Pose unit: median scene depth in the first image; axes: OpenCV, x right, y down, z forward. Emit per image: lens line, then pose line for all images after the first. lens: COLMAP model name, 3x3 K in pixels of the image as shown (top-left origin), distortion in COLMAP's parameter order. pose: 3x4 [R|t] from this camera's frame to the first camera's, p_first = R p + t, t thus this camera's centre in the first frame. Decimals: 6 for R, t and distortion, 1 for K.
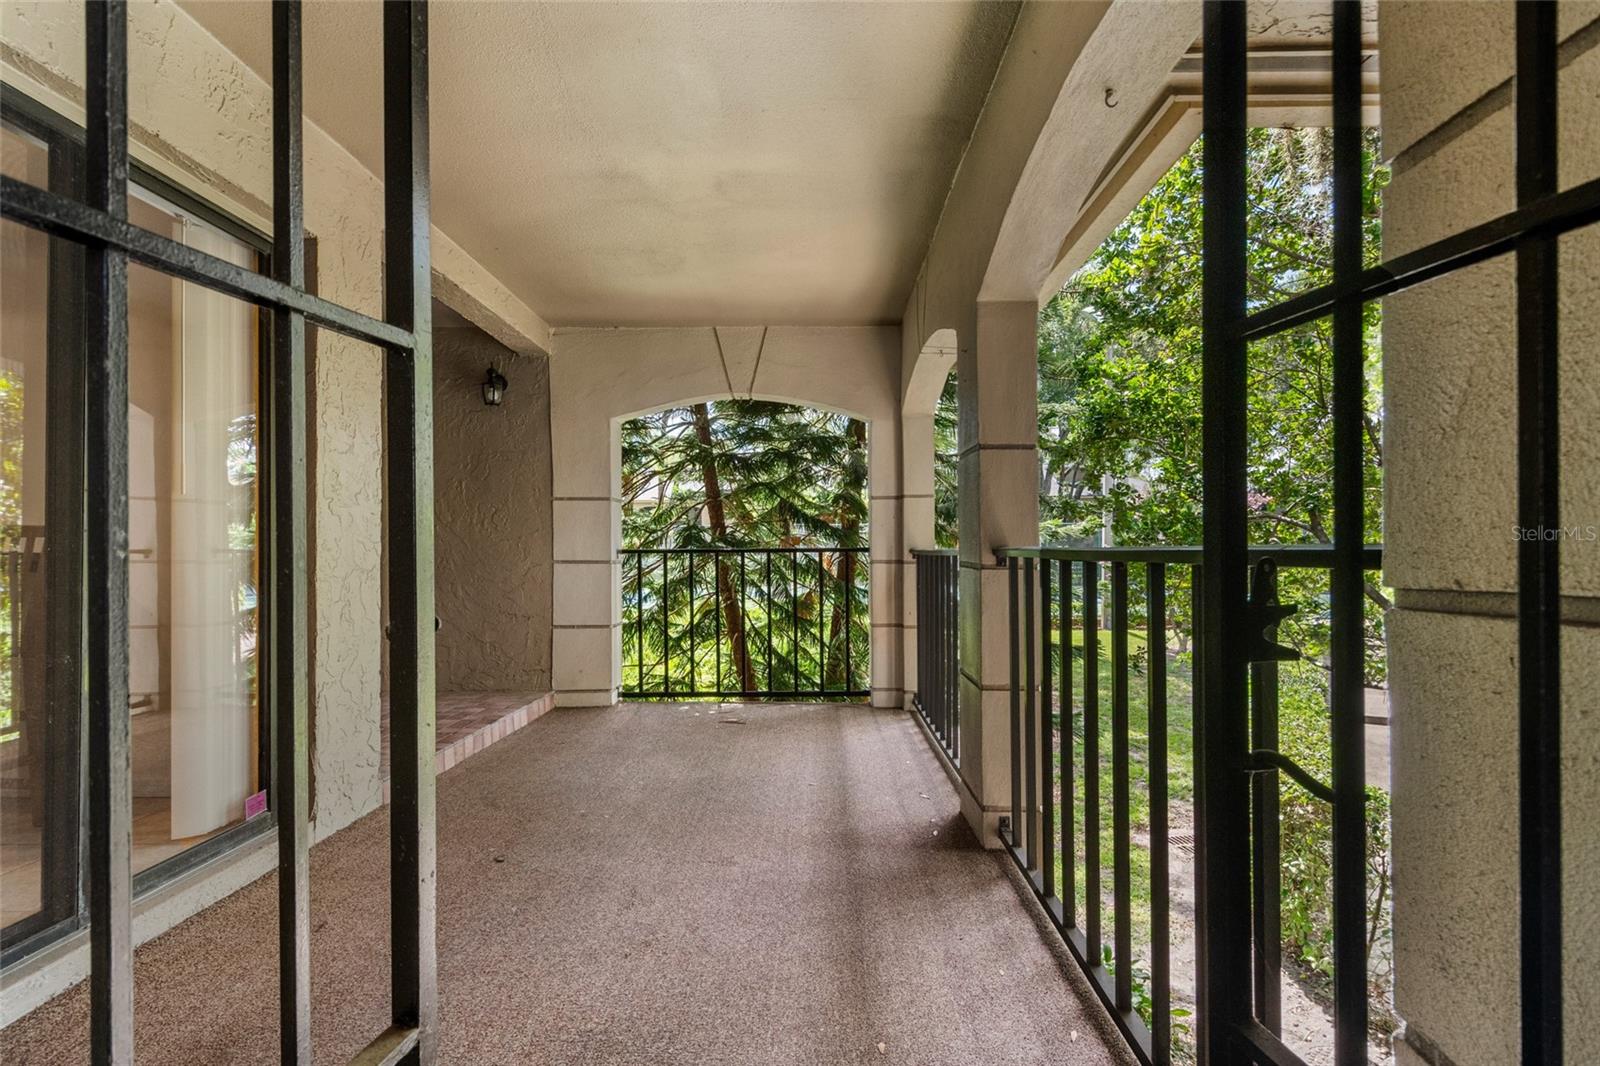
lens RADIAL K [[744.0, 0, 806.1], [0, 744.0, 541.9], [0, 0, 1]] dist [0.003330, -0.004545]
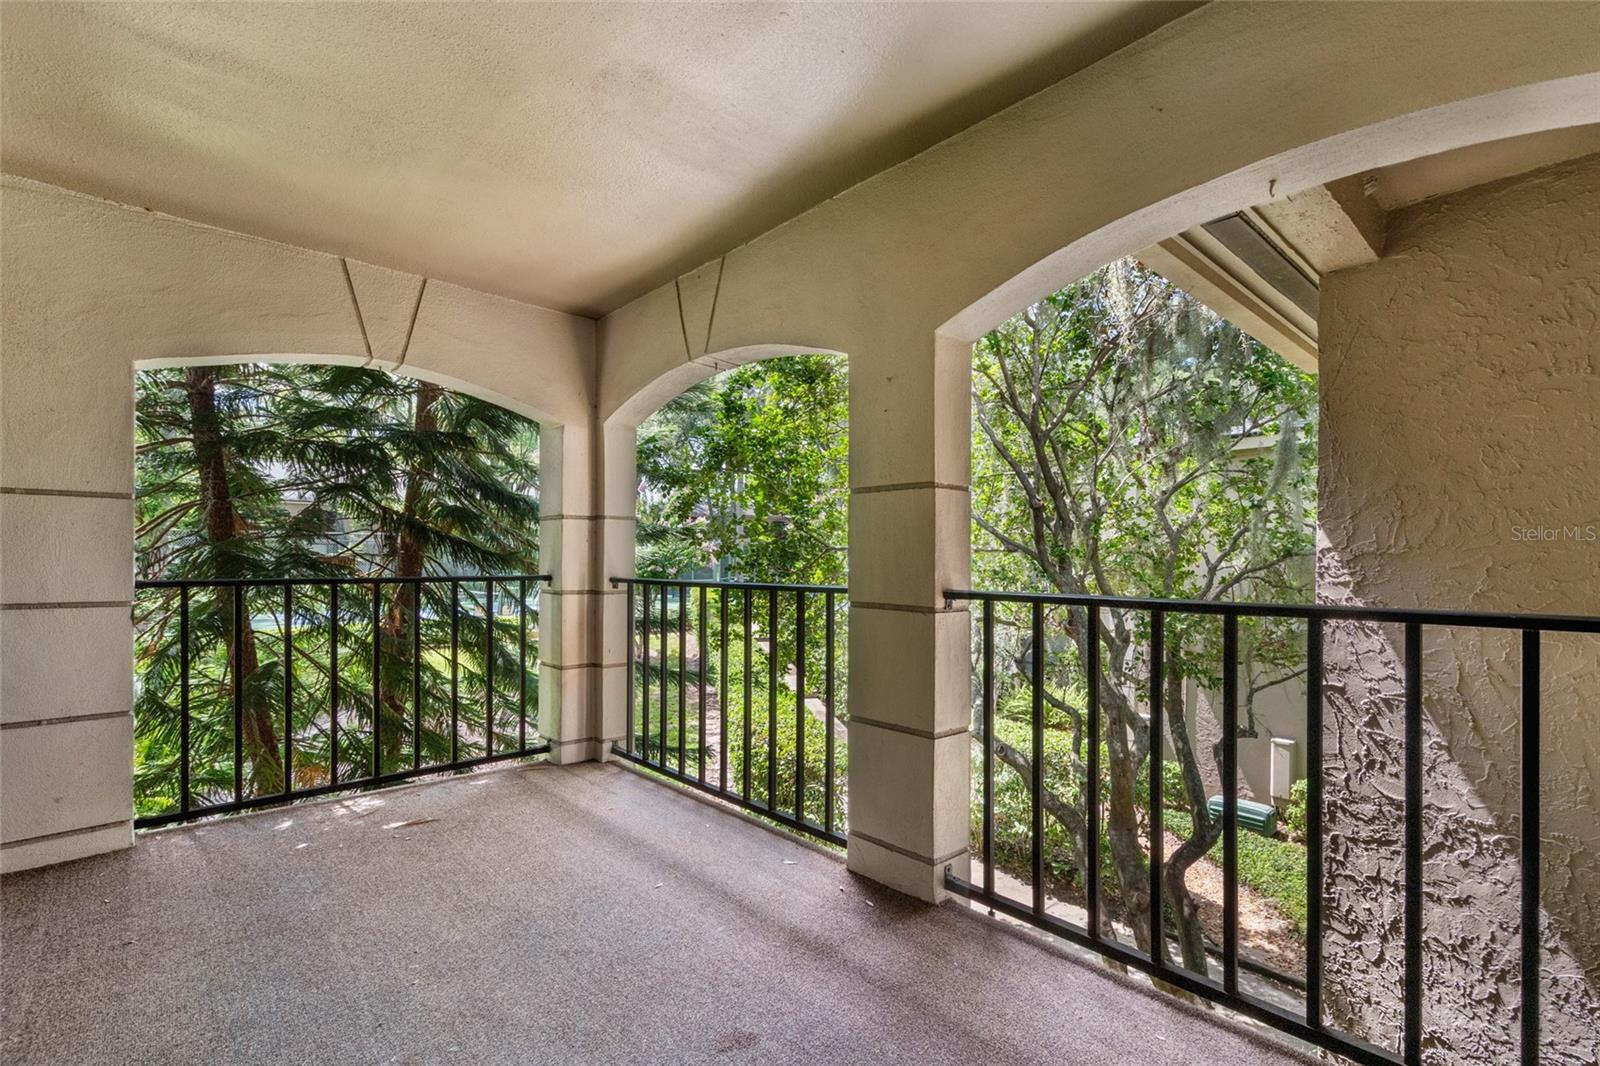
lens RADIAL K [[711.1, 0, 815.3], [0, 711.1, 559.5], [0, 0, 1]] dist [0.013403, -0.004196]
pose [[0.737400, 0.008203, 0.675406, -0.255235], [-0.010736, 0.999942, -0.000423, -0.013879], [-0.675371, -0.006939, 0.737446, 0.222926]]
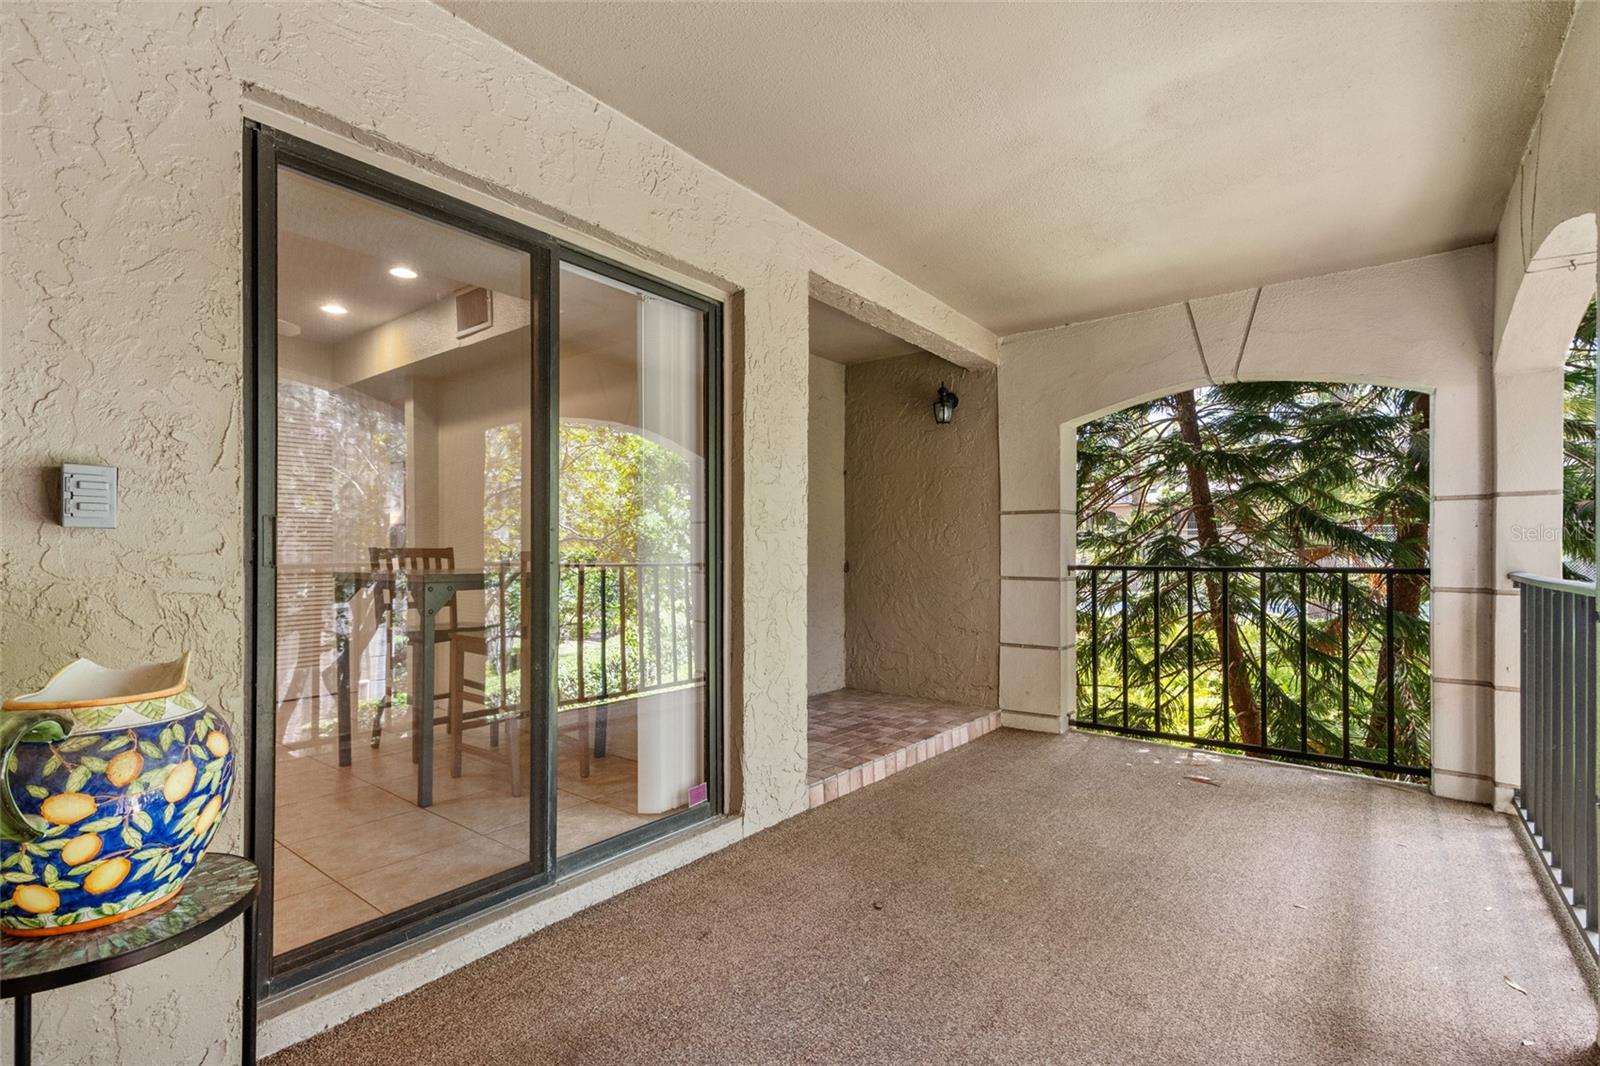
lens RADIAL K [[711.1, 0, 820.9], [0, 711.1, 554.9], [0, 0, 1]] dist [0.013403, -0.004196]
pose [[0.797993, 0.007420, -0.602622, 0.035771], [0.000194, 0.999921, 0.012568, -0.015165], [0.602667, -0.010146, 0.797928, 0.115156]]
